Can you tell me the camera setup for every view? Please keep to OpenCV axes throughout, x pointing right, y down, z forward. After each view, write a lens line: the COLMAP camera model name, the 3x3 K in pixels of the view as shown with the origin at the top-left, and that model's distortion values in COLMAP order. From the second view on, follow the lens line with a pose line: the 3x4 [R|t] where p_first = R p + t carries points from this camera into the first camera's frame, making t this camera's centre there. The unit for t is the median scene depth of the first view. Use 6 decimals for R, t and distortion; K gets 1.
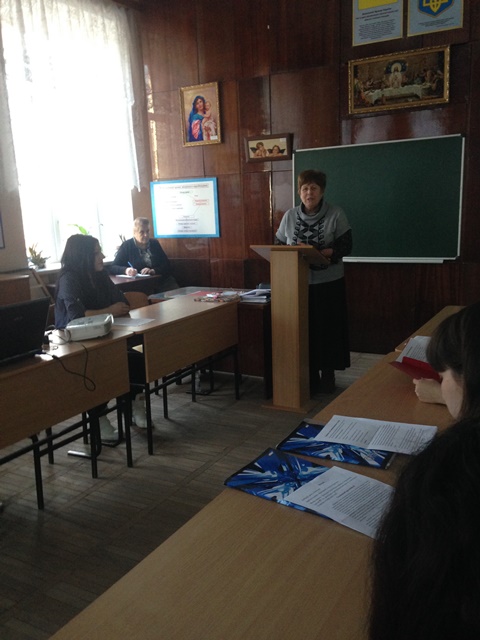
lens RADIAL K [[595.8, 0, 240.0], [0, 595.8, 320.0], [0, 0, 1]] dist [0.043569, -0.016580]
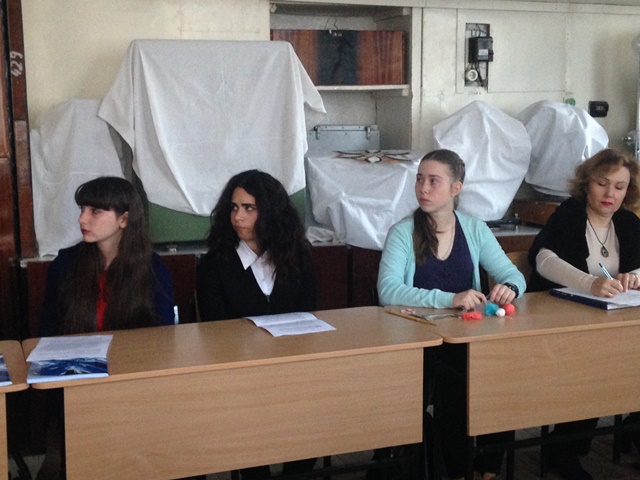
lens RADIAL K [[952.0, 0, 320.0], [0, 952.0, 240.0], [0, 0, 1]] dist [0.286680, -0.109949]
pose [[-0.789087, -0.020787, 0.613929, -0.401344], [0.156484, 0.959653, 0.233623, -0.088029], [-0.594015, 0.280419, -0.753997, 0.583938]]
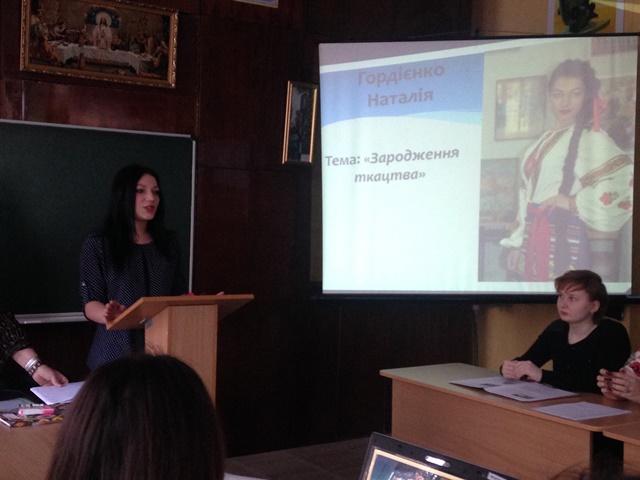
lens RADIAL K [[952.0, 0, 320.0], [0, 952.0, 240.0], [0, 0, 1]] dist [0.286680, -0.109949]
pose [[0.487934, 0.039588, 0.871982, -0.533422], [0.120253, 0.986397, -0.112073, -0.041292], [-0.864557, 0.159542, 0.476536, 0.340898]]
